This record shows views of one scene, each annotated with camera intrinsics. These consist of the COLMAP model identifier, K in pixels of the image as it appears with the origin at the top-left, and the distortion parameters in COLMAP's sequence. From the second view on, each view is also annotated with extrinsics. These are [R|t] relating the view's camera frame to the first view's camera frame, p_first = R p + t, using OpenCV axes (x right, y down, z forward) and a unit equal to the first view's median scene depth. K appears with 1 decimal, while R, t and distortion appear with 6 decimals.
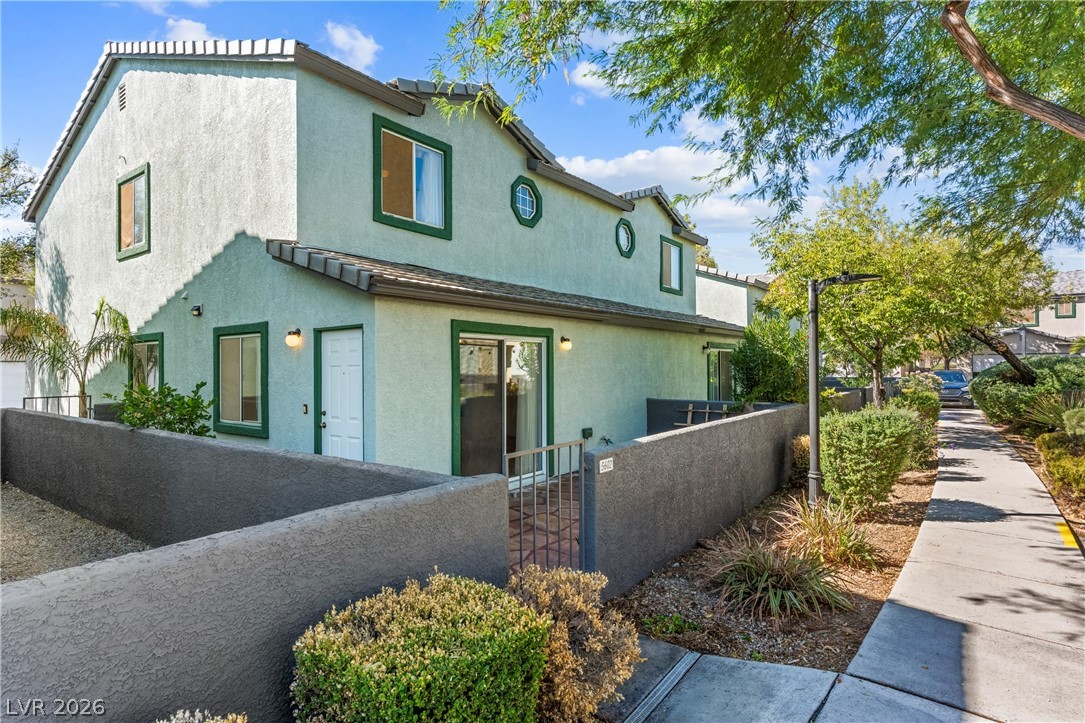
lens RADIAL K [[563.4, 0, 534.0], [0, 563.4, 362.0], [0, 0, 1]] dist [0.016593, -0.002254]
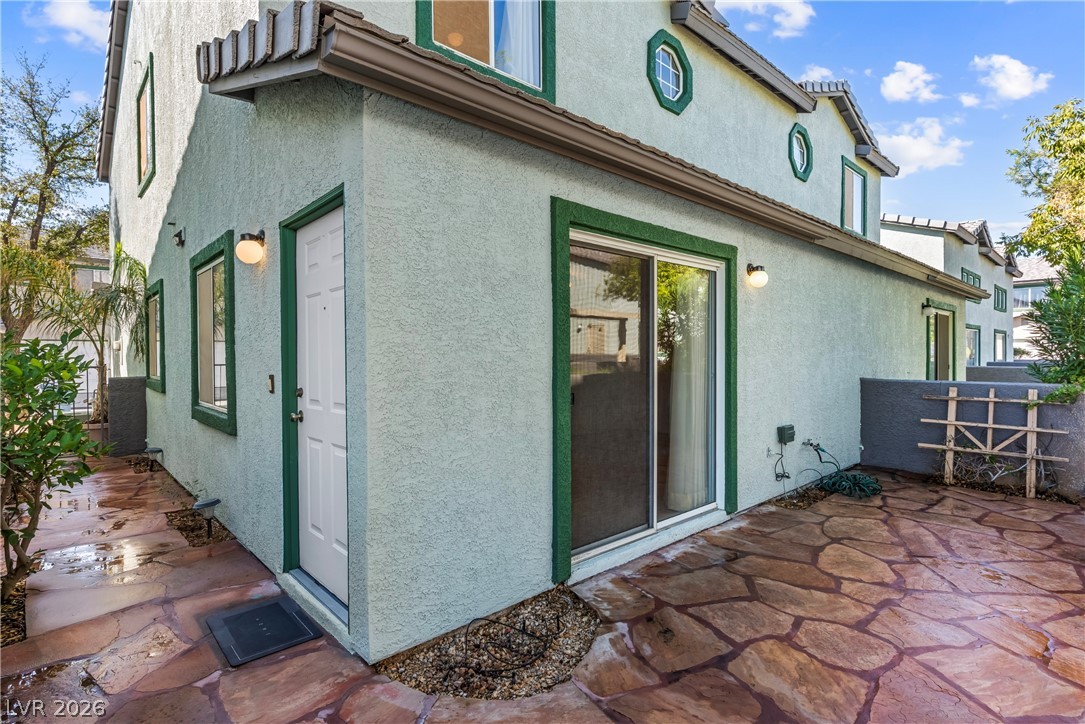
lens RADIAL K [[510.3, 0, 538.7], [0, 510.3, 362.8], [0, 0, 1]] dist [0.001975, 0.001313]
pose [[0.983340, 0.003631, -0.181740, -0.062520], [0.000662, 0.999722, 0.023558, 0.040923], [0.181775, -0.023286, 0.983064, 0.451883]]
